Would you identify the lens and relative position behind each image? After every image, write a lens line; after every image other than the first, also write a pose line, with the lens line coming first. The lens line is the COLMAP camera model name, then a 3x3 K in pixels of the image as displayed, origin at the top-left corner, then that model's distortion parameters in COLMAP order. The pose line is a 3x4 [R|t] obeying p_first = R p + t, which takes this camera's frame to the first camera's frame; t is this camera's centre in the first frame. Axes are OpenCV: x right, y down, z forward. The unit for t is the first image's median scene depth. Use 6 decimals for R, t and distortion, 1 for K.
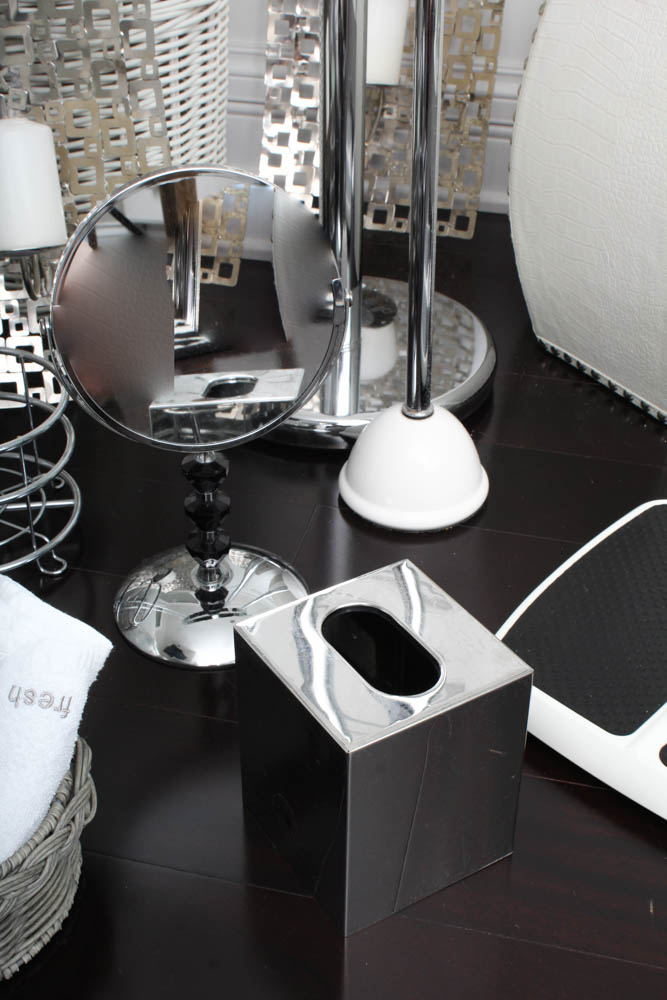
lens RADIAL K [[1417.4, 0, 333.5], [0, 1417.4, 500.0], [0, 0, 1]] dist [-0.031966, 0.025910]
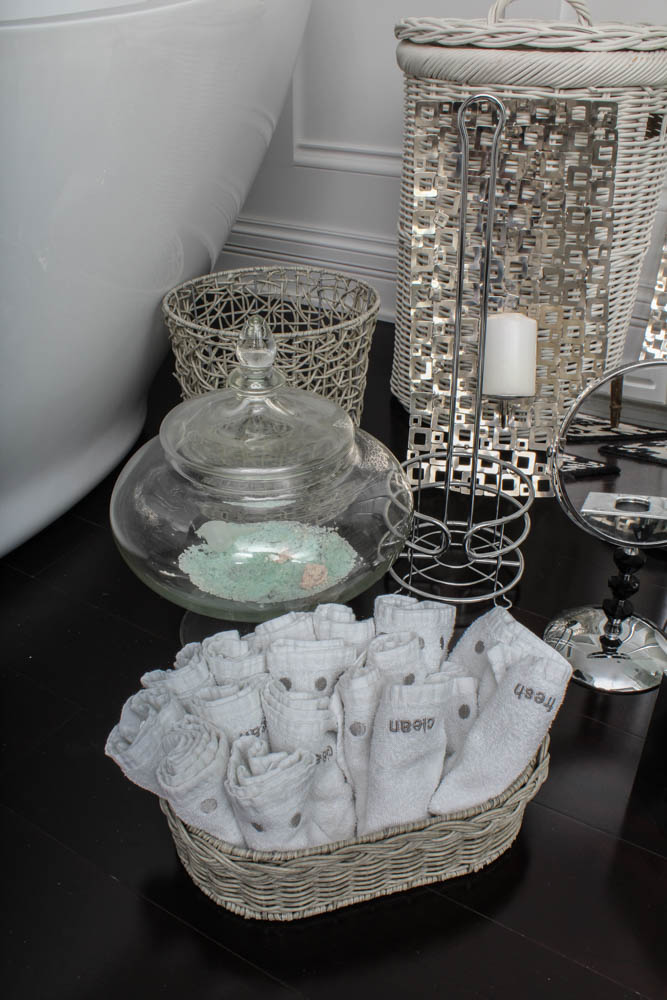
lens RADIAL K [[928.8, 0, 333.5], [0, 928.8, 500.0], [0, 0, 1]] dist [-0.194089, 0.179012]
pose [[0.951439, 0.149199, -0.269266, -0.111912], [-0.166282, 0.985198, -0.041654, 0.007403], [0.259066, 0.084406, 0.962165, -0.001239]]
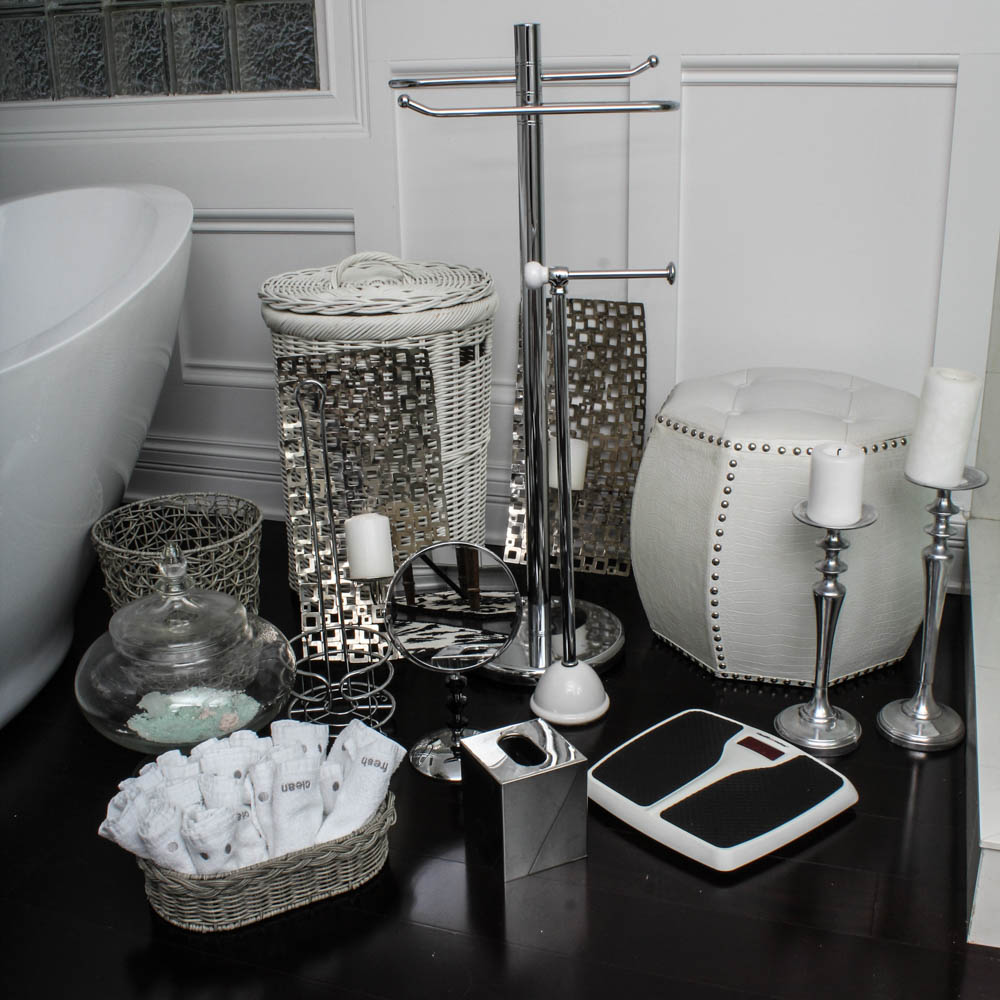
lens RADIAL K [[1255.4, 0, 500.0], [0, 1255.4, 500.0], [0, 0, 1]] dist [-0.140235, 0.044436]
pose [[0.995030, 0.001946, -0.099556, 0.128133], [-0.026220, 0.969645, -0.243108, 0.133414], [0.096061, 0.244510, 0.964877, -0.674709]]
